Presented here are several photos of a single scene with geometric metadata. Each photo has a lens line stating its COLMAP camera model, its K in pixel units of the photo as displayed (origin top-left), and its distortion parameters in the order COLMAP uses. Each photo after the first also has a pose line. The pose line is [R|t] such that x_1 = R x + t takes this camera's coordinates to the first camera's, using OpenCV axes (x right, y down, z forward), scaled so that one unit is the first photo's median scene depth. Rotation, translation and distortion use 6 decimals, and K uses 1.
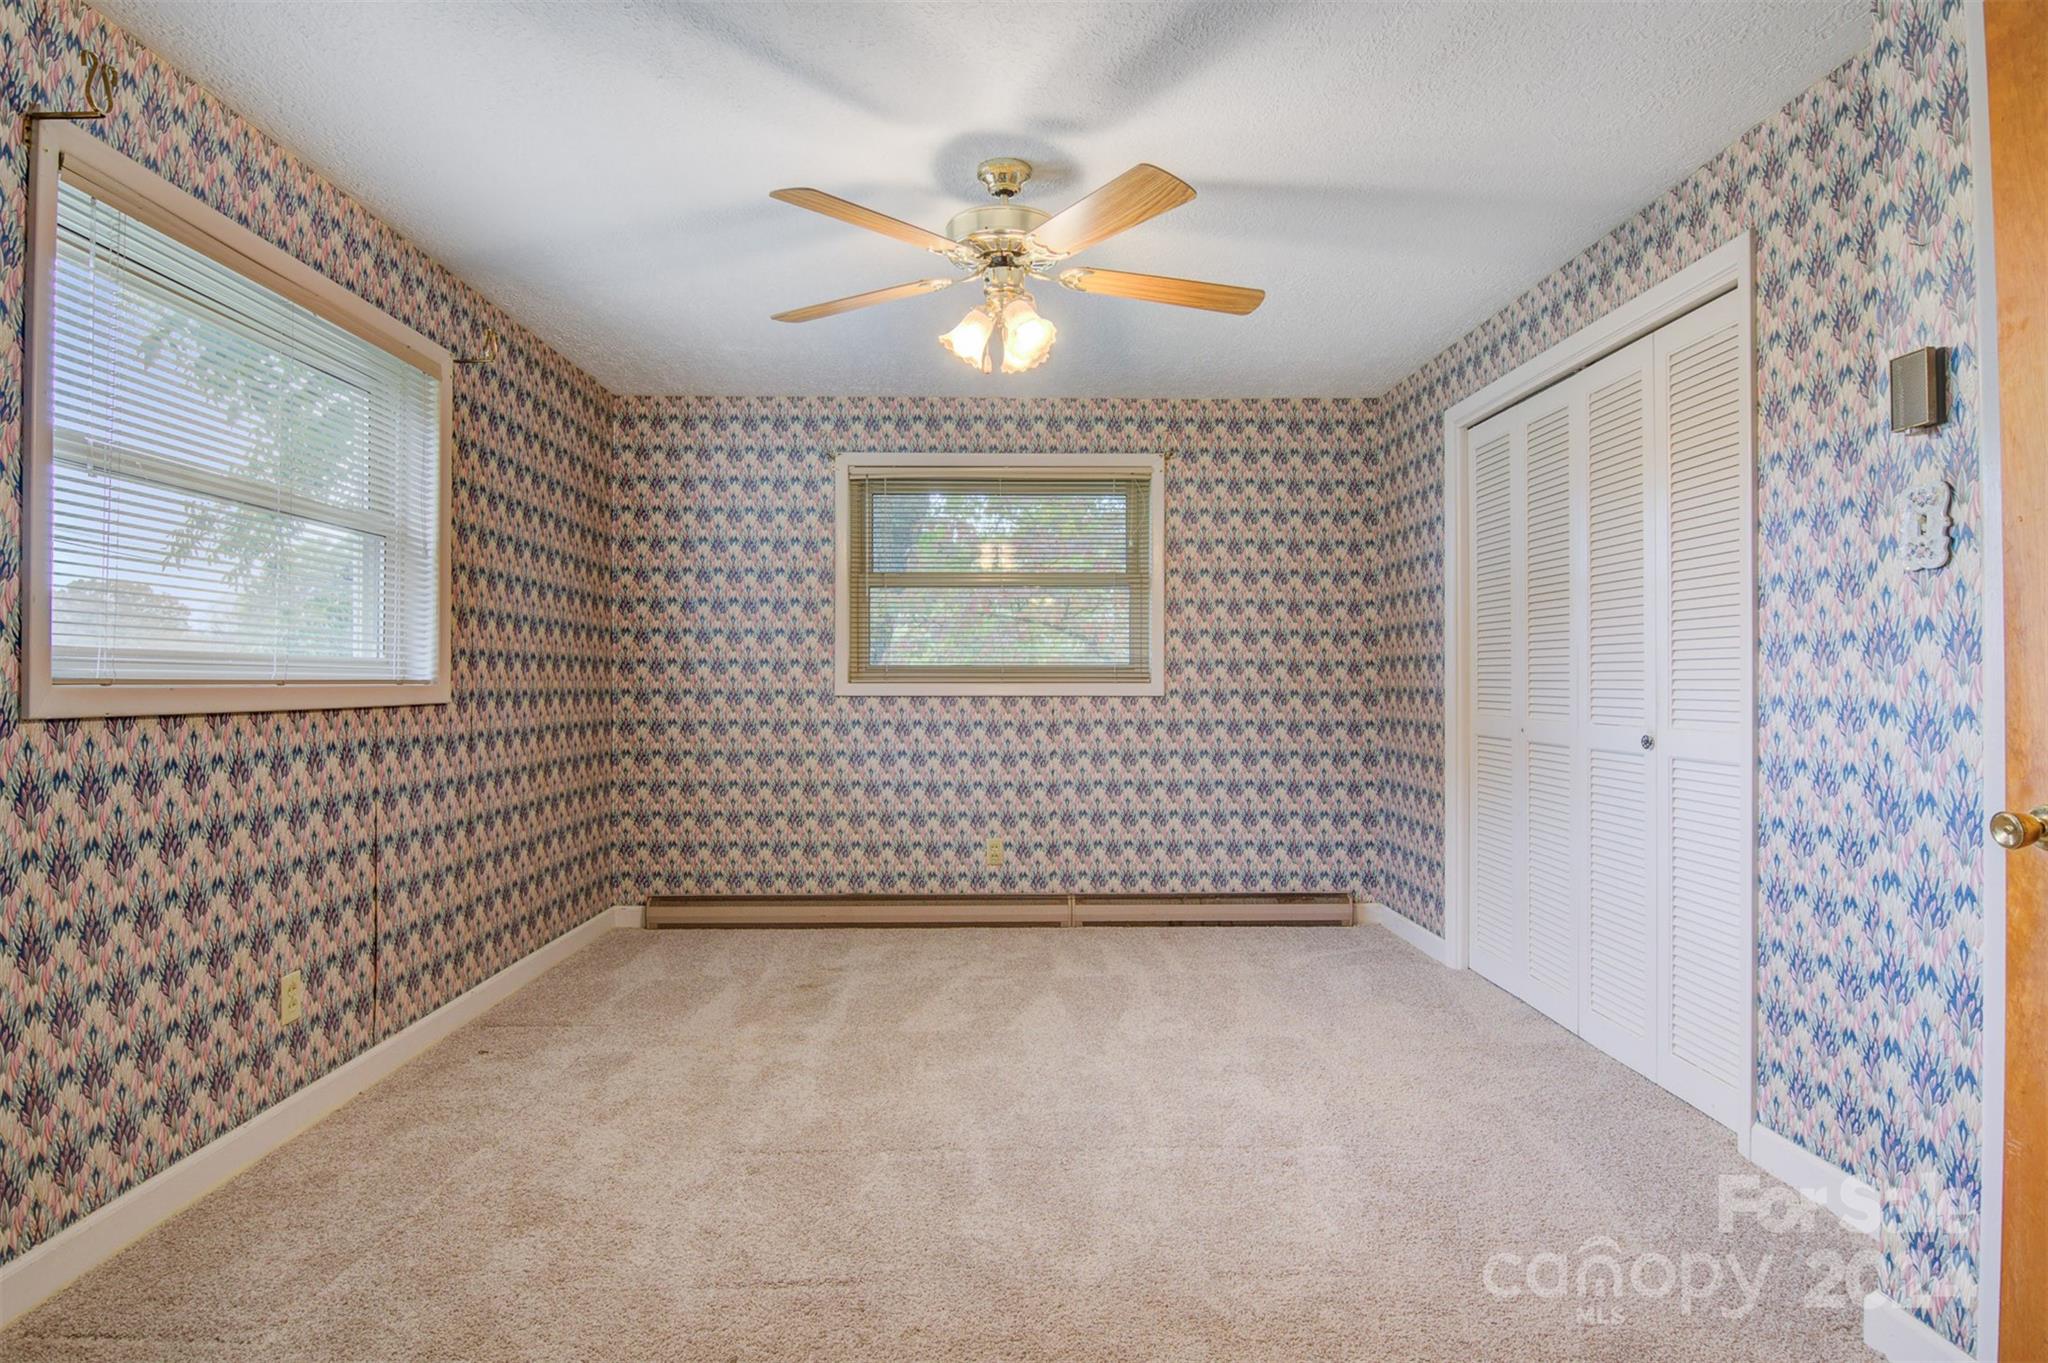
lens RADIAL K [[1080.7, 0, 1013.8], [0, 1080.7, 671.8], [0, 0, 1]] dist [0.002336, -0.019931]
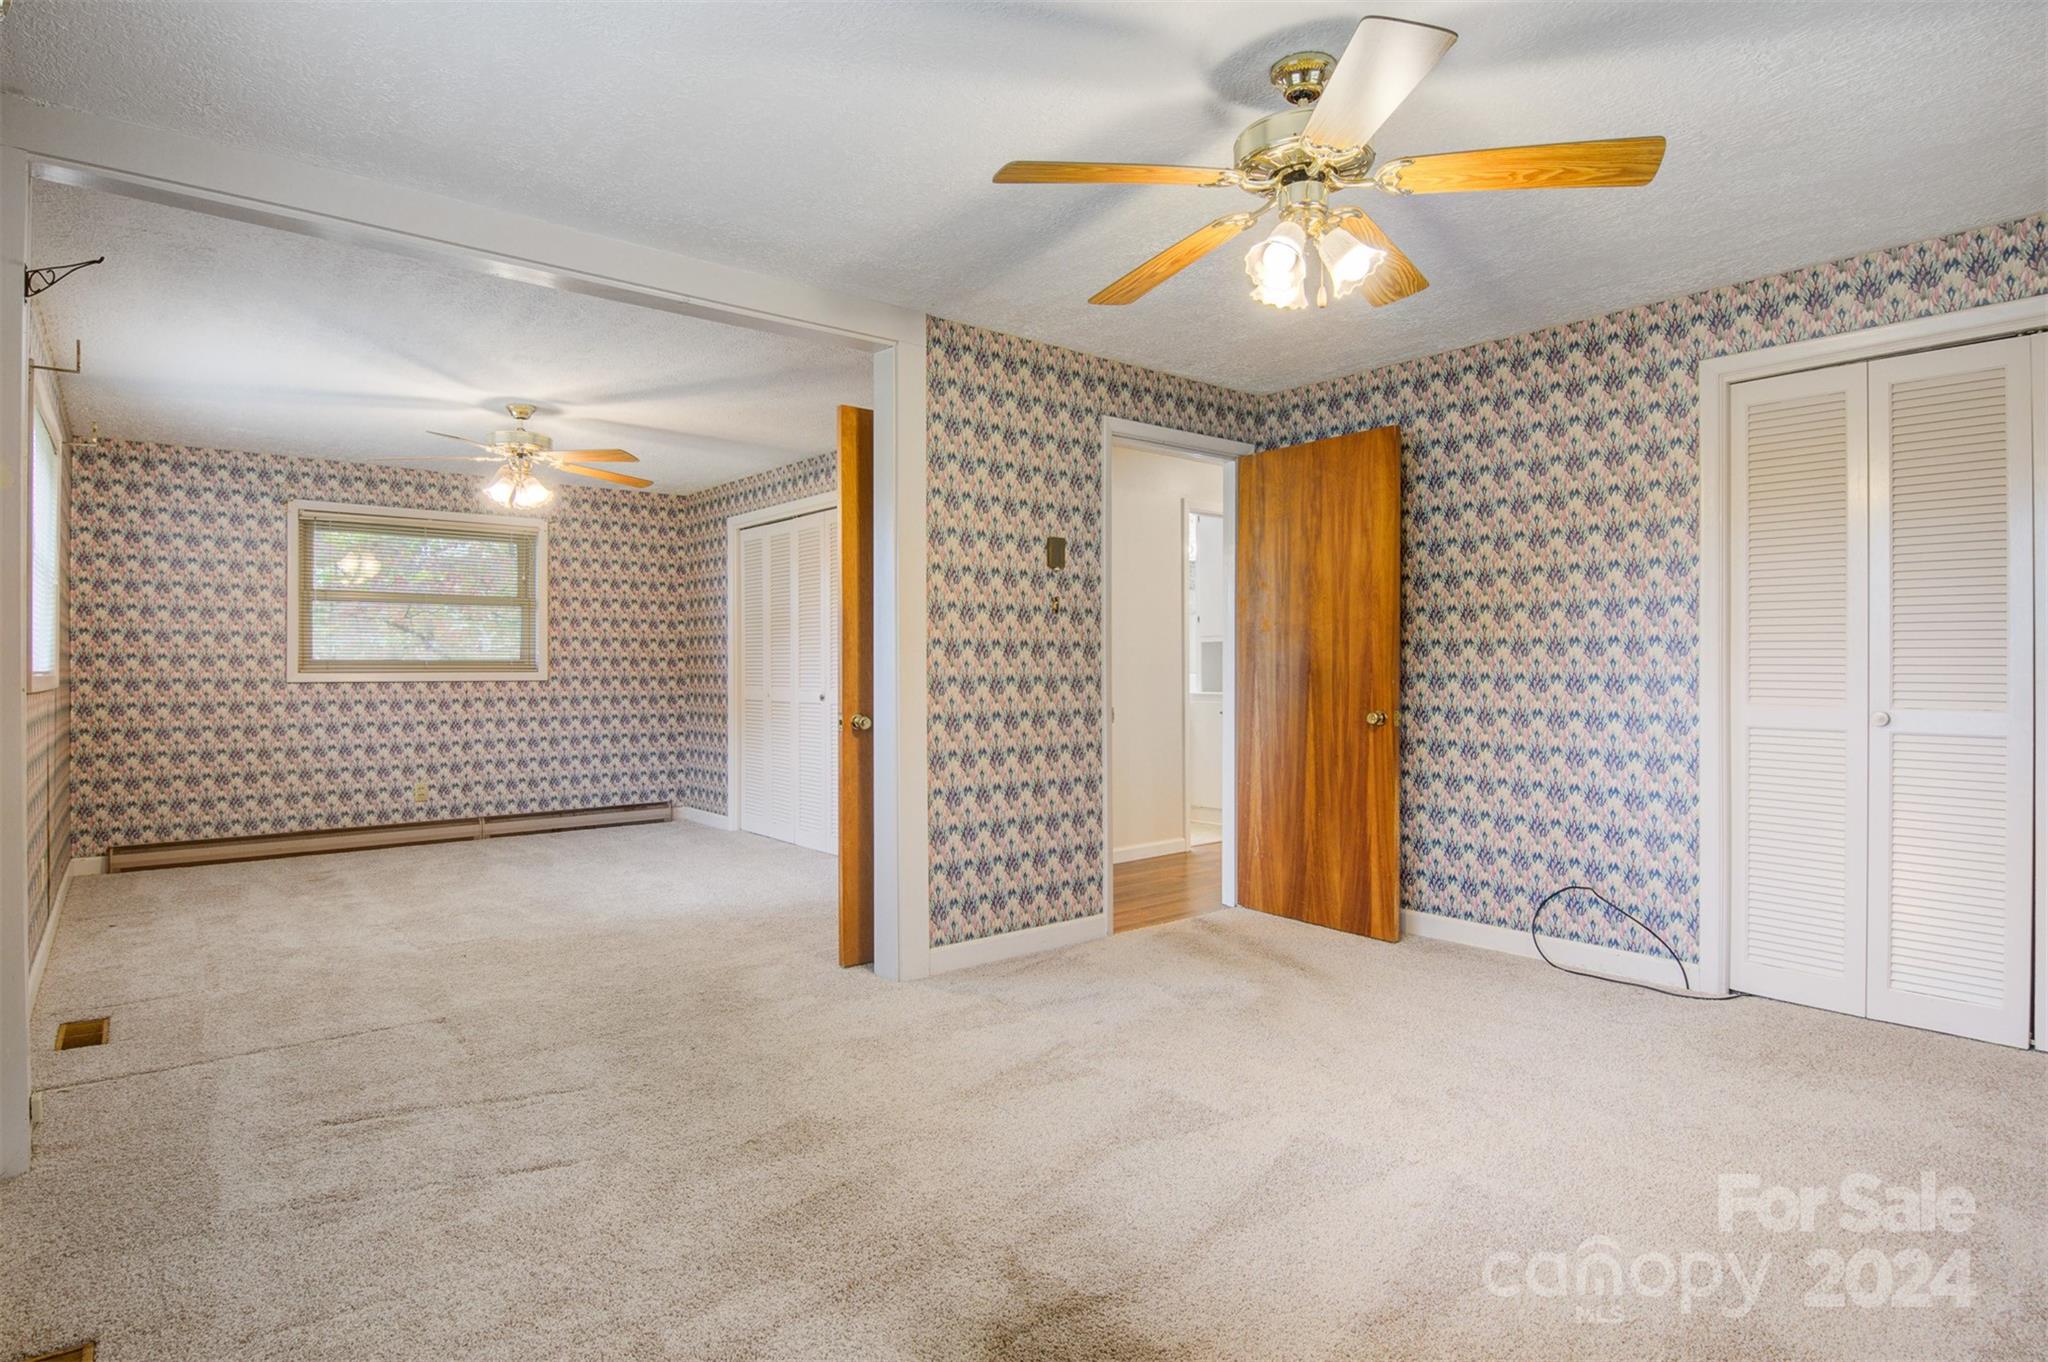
lens RADIAL K [[1080.7, 0, 1013.8], [0, 1080.7, 671.3], [0, 0, 1]] dist [0.002336, -0.019931]
pose [[0.787102, -0.003568, 0.616812, -0.277624], [-0.002211, 0.999961, 0.008606, -0.004843], [-0.616819, -0.008138, 0.787063, -0.584395]]
